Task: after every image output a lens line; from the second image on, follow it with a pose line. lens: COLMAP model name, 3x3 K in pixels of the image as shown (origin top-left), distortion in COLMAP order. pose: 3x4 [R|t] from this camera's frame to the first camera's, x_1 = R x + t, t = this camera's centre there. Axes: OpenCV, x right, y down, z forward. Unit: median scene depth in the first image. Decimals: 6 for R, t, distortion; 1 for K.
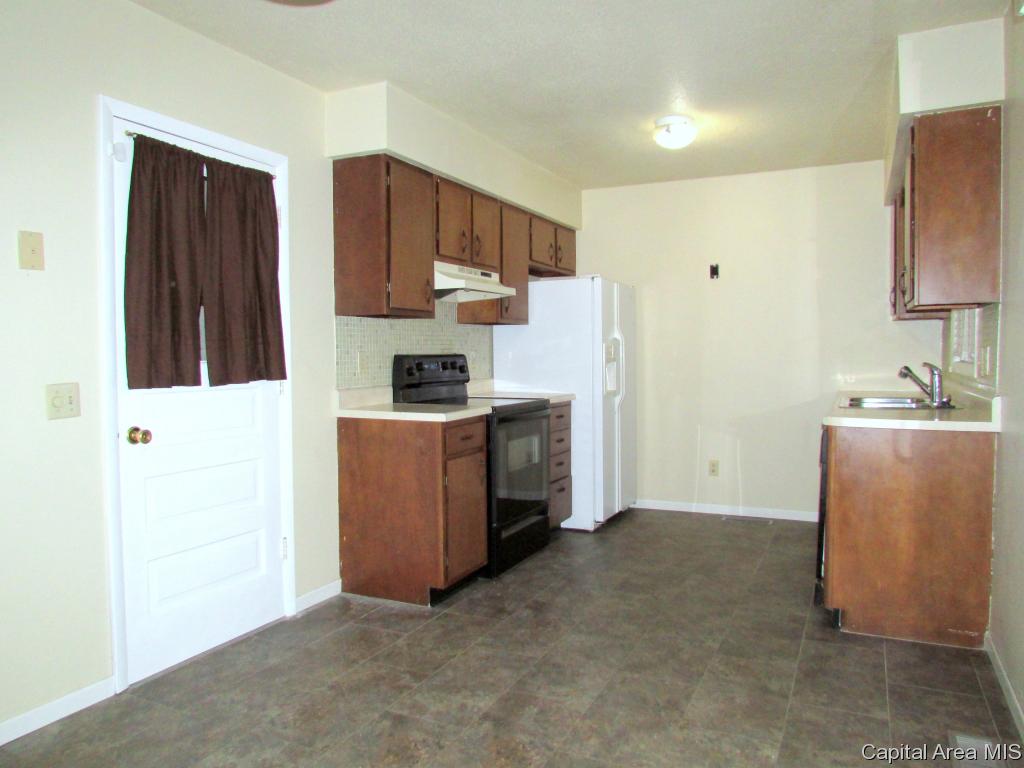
lens RADIAL K [[750.5, 0, 512.0], [0, 750.5, 384.0], [0, 0, 1]] dist [-0.030302, -0.003020]
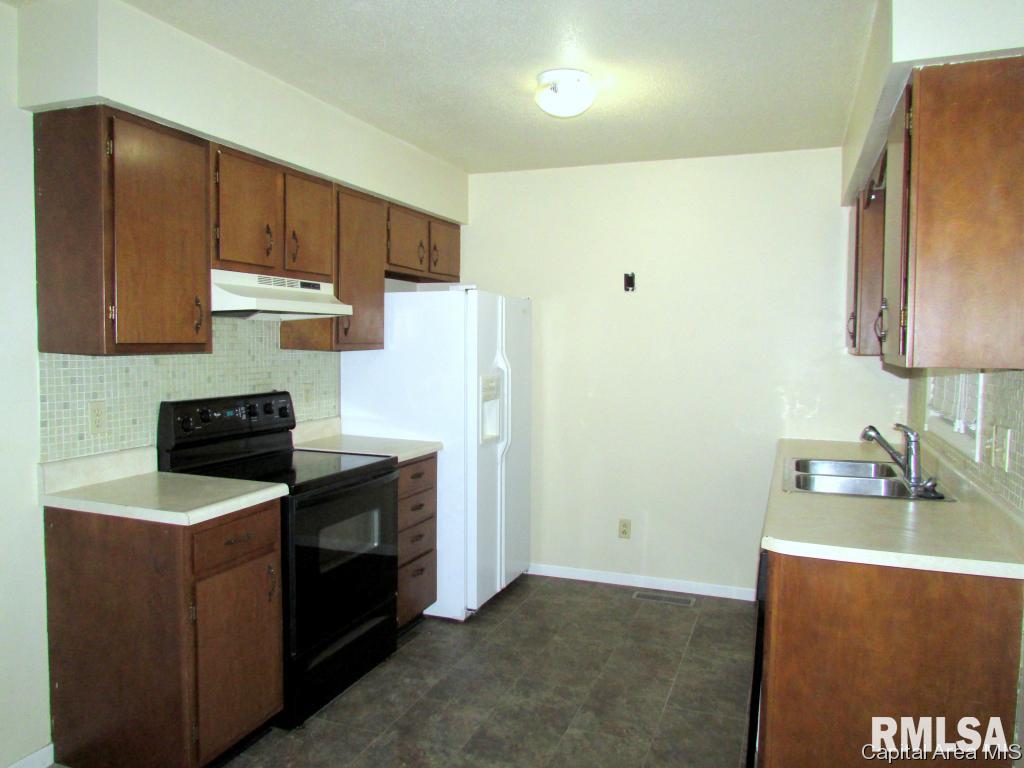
lens RADIAL K [[750.5, 0, 512.0], [0, 750.5, 384.0], [0, 0, 1]] dist [-0.030302, -0.003020]
pose [[0.996966, 0.012826, 0.076777, 0.108765], [-0.014119, 0.999767, 0.016325, -0.067644], [-0.076550, -0.017360, 0.996915, 0.271035]]
